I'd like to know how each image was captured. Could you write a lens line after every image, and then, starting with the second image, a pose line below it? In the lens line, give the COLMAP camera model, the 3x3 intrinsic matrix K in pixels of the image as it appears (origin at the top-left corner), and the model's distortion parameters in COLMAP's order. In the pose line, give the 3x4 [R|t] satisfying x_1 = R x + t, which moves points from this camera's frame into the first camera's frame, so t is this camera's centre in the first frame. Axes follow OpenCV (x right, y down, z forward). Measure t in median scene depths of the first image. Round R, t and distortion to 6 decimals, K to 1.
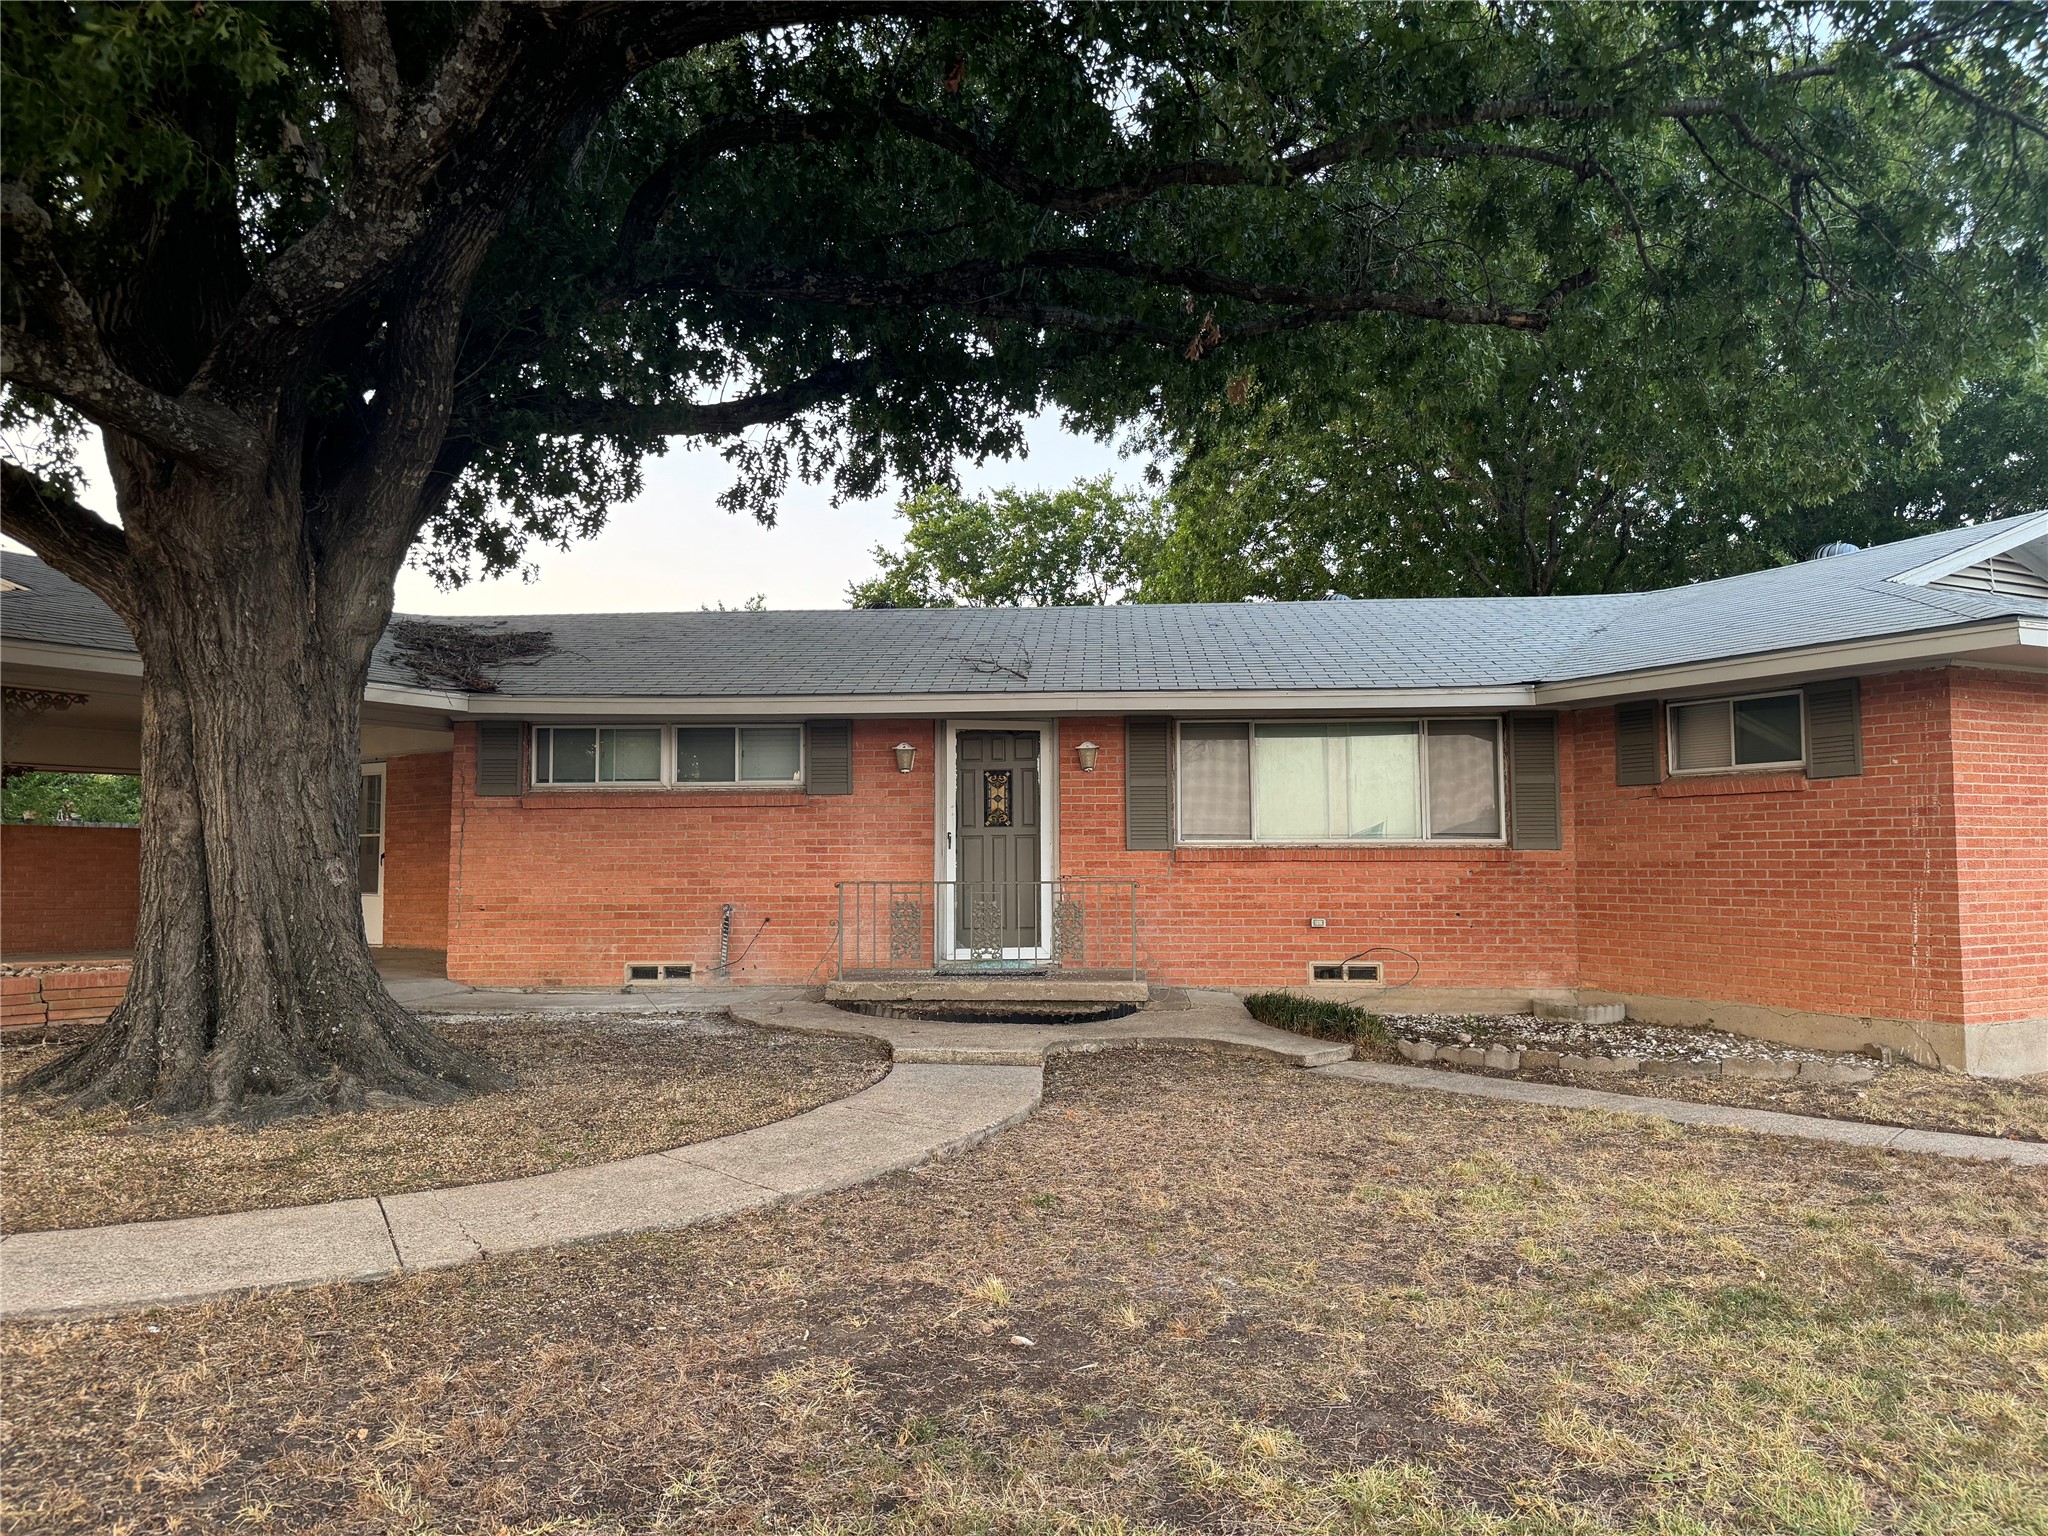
lens RADIAL K [[1459.8, 0, 1023.8], [0, 1459.8, 769.0], [0, 0, 1]] dist [0.075134, -0.091510]
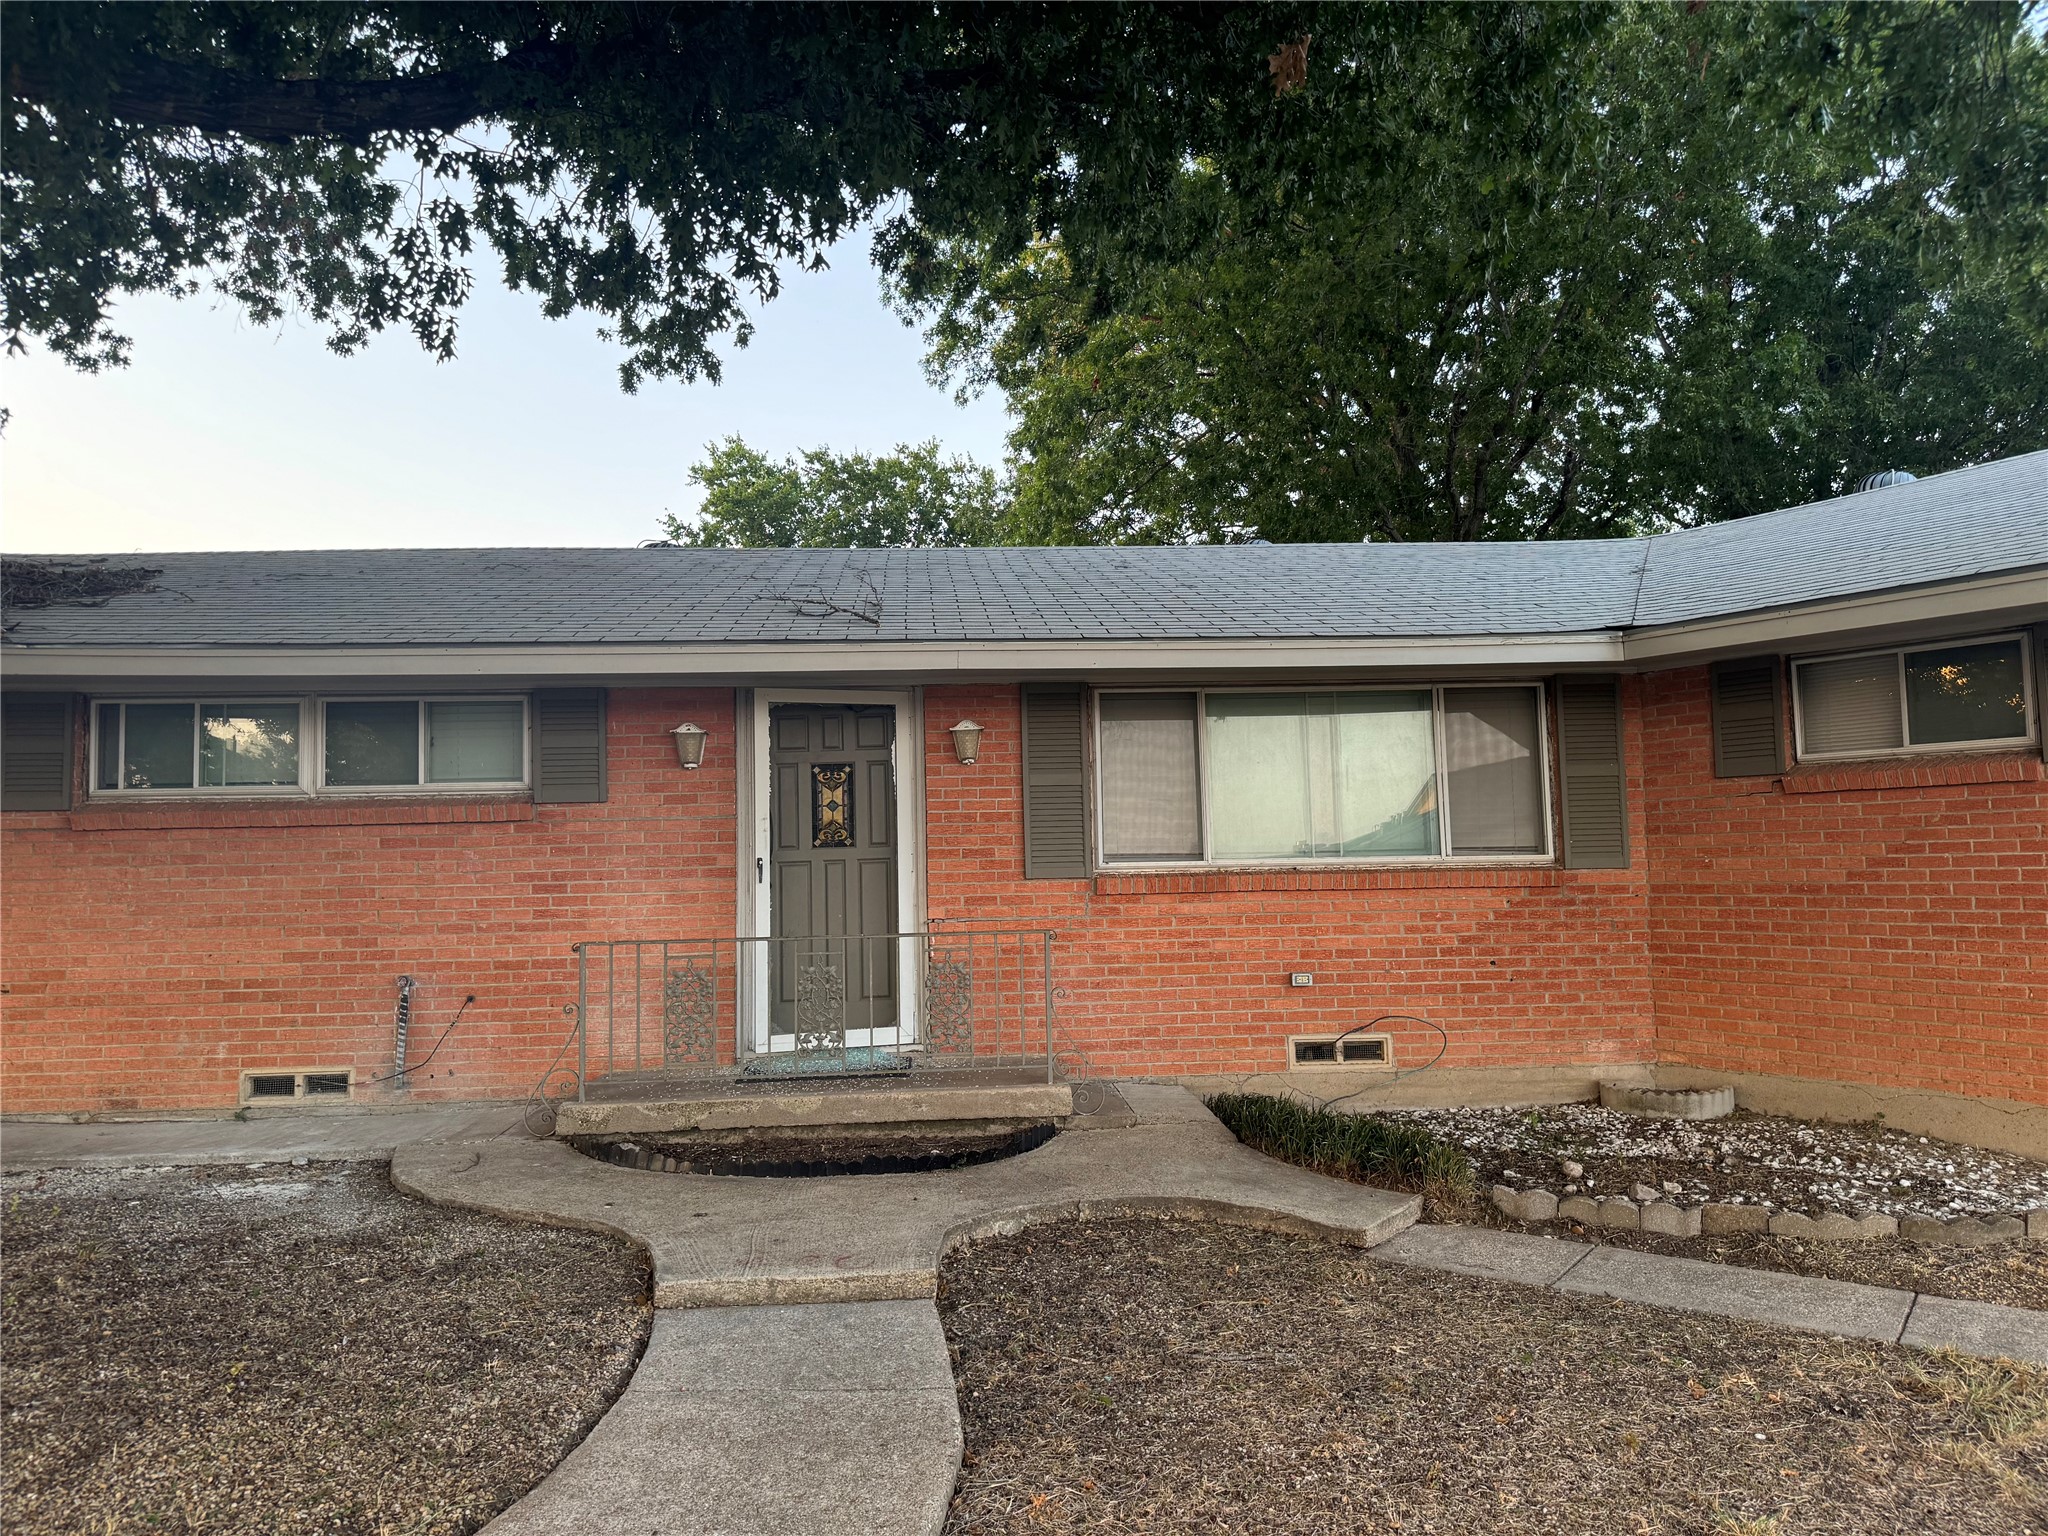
lens RADIAL K [[1459.8, 0, 1026.9], [0, 1459.8, 756.3], [0, 0, 1]] dist [0.075134, -0.091510]
pose [[0.991104, -0.007257, 0.132890, -0.018703], [0.008818, 0.999899, -0.011167, 0.005963], [-0.132795, 0.012240, 0.991068, 0.329606]]
